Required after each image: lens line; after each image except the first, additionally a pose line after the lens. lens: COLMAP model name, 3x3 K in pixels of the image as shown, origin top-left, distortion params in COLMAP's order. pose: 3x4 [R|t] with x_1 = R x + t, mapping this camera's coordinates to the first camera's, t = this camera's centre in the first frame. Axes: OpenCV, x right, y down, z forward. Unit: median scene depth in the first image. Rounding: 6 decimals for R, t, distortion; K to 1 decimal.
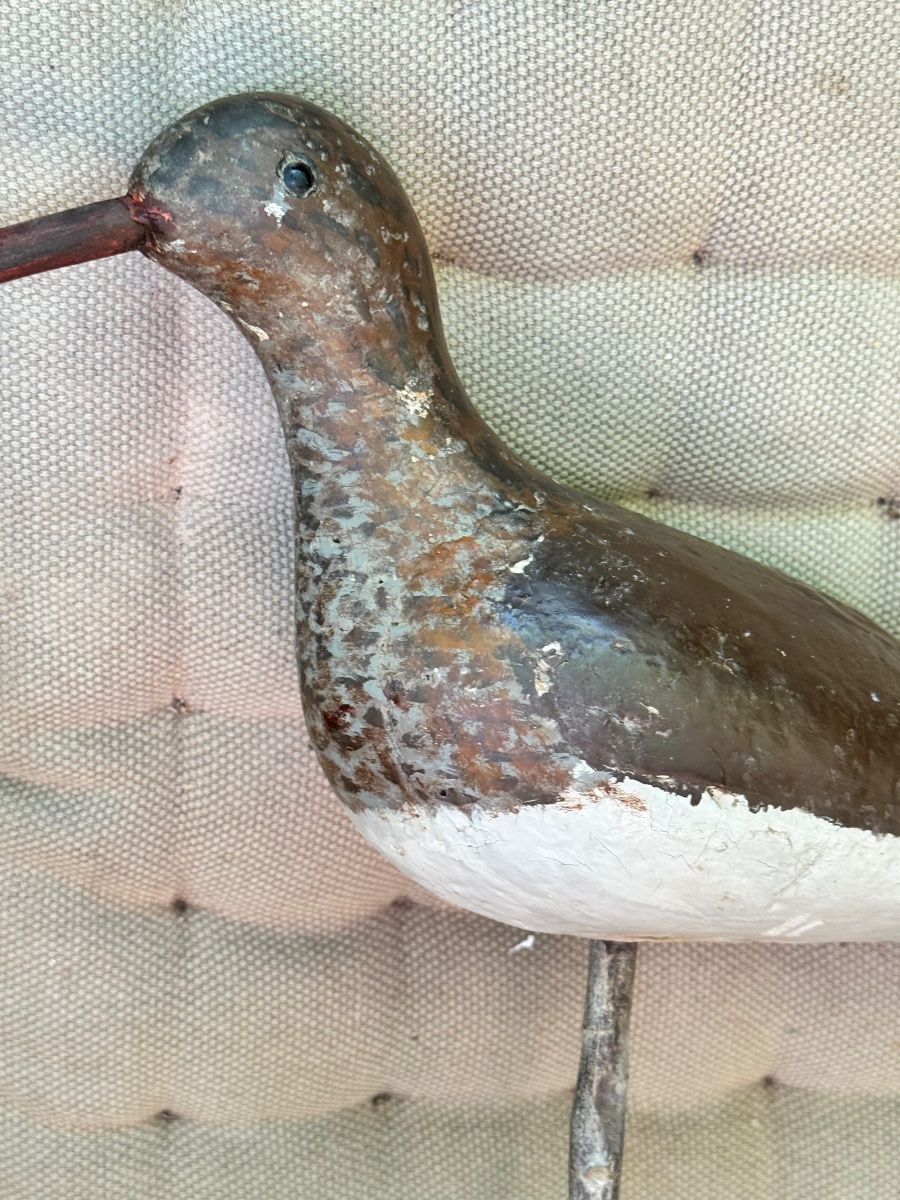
lens RADIAL K [[1990.0, 0, 450.0], [0, 1990.0, 600.0], [0, 0, 1]] dist [0.143189, -0.395682]
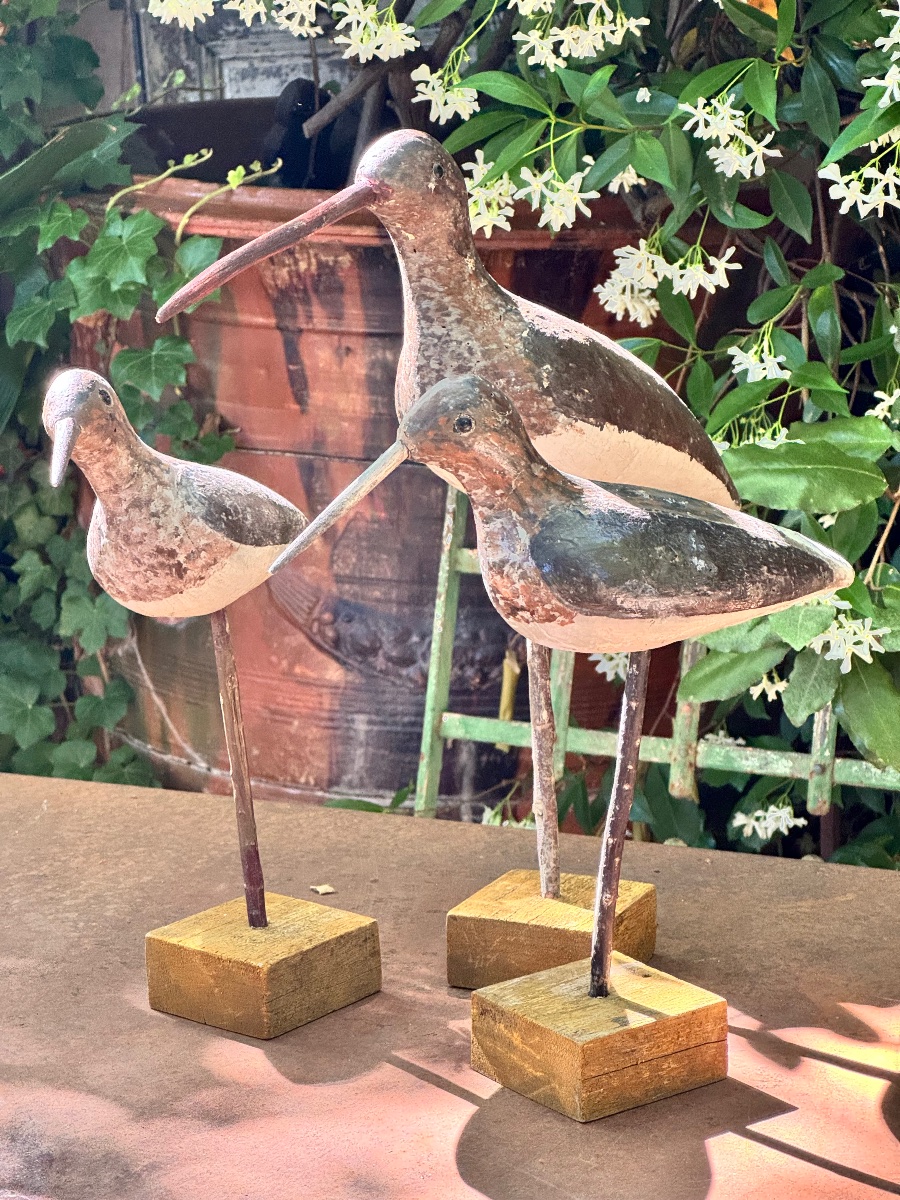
lens RADIAL K [[3002.0, 0, 450.0], [0, 3002.0, 600.0], [0, 0, 1]] dist [-0.028106, 0.166375]
pose [[0.909574, -0.094595, 0.404631, -1.462979], [0.068778, 0.994585, 0.077907, 0.013241], [-0.409810, -0.043033, 0.911155, -2.118807]]
